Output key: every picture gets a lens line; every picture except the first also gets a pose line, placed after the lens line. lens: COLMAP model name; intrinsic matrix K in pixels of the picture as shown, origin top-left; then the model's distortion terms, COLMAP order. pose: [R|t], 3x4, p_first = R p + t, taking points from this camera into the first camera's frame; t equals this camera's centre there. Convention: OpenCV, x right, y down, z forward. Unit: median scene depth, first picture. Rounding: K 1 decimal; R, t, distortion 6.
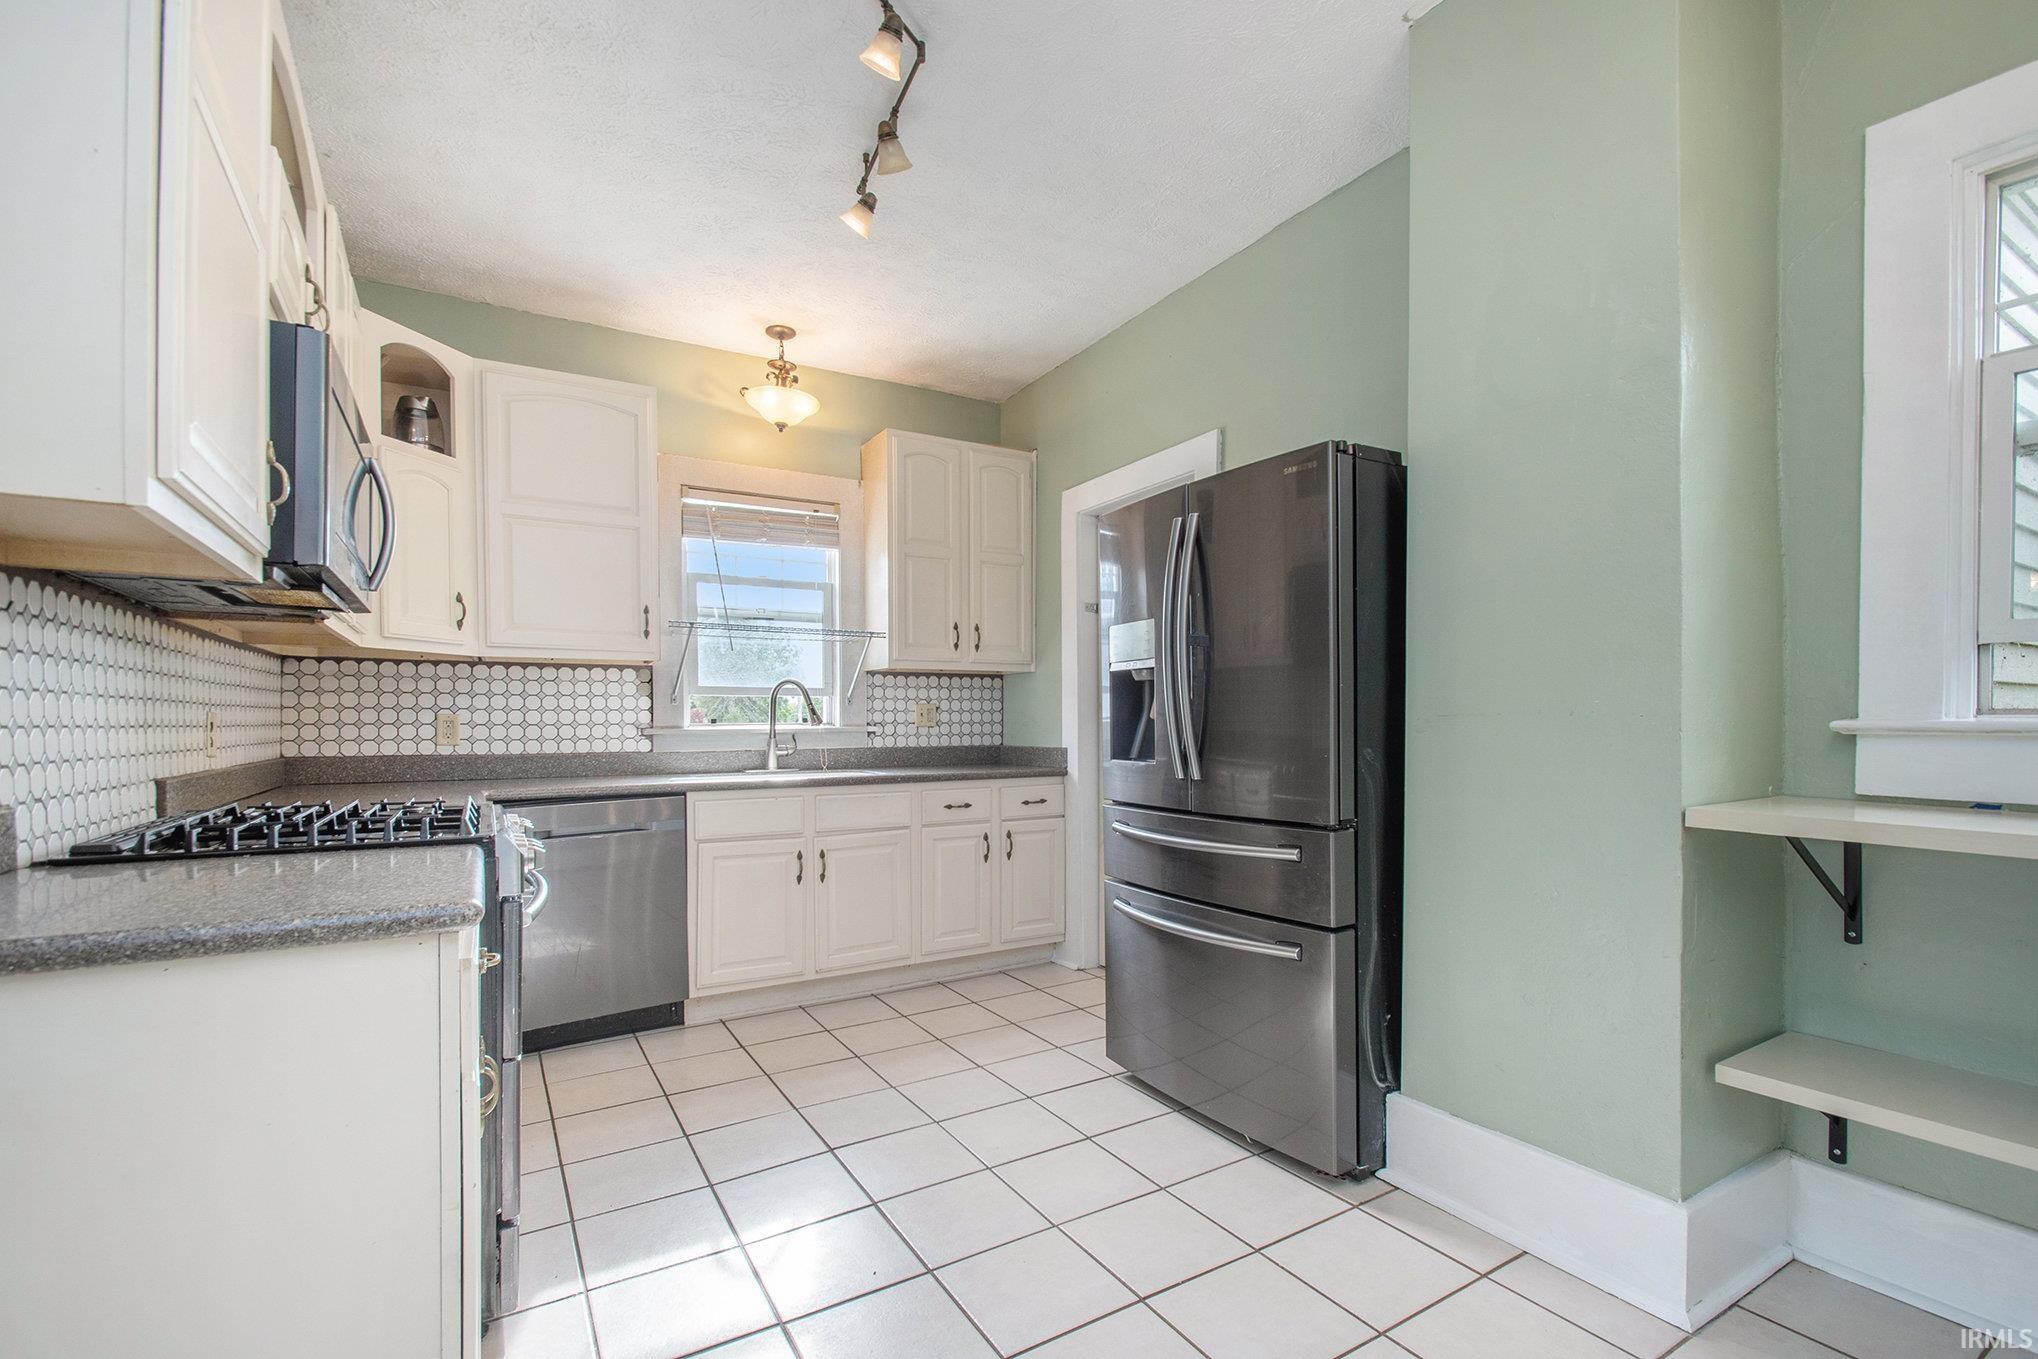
lens RADIAL K [[904.8, 0, 1017.8], [0, 904.8, 720.1], [0, 0, 1]] dist [-0.001041, 0.000094]
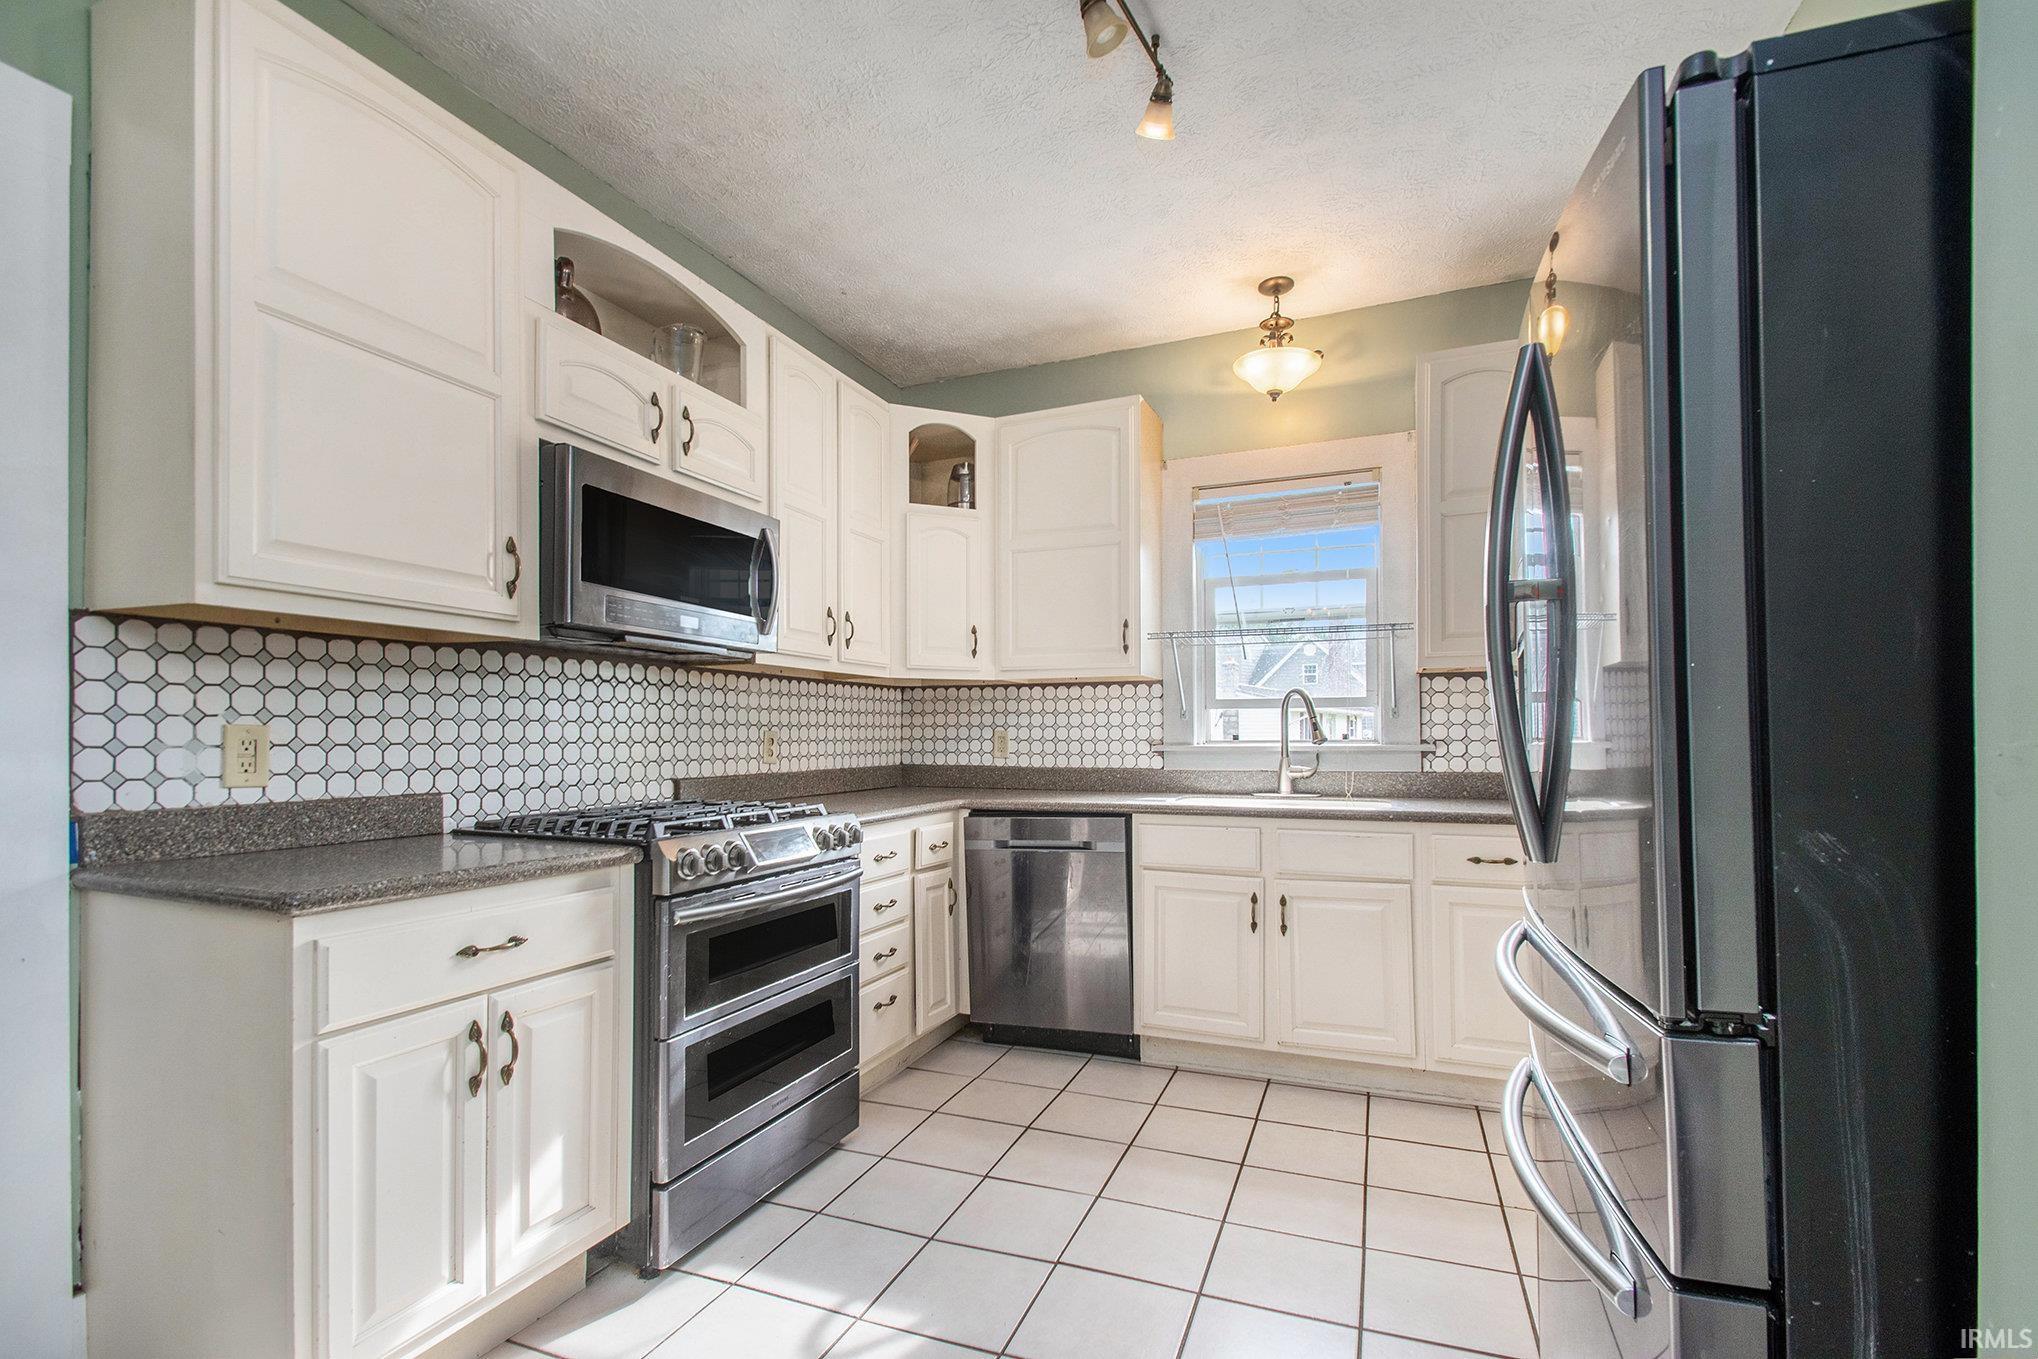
lens RADIAL K [[904.8, 0, 1017.8], [0, 904.8, 720.1], [0, 0, 1]] dist [-0.001041, 0.000094]
pose [[0.605572, -0.010597, -0.795720, 0.287859], [0.001623, 0.999926, -0.012082, -0.006142], [0.795789, 0.006025, 0.605544, 0.306097]]
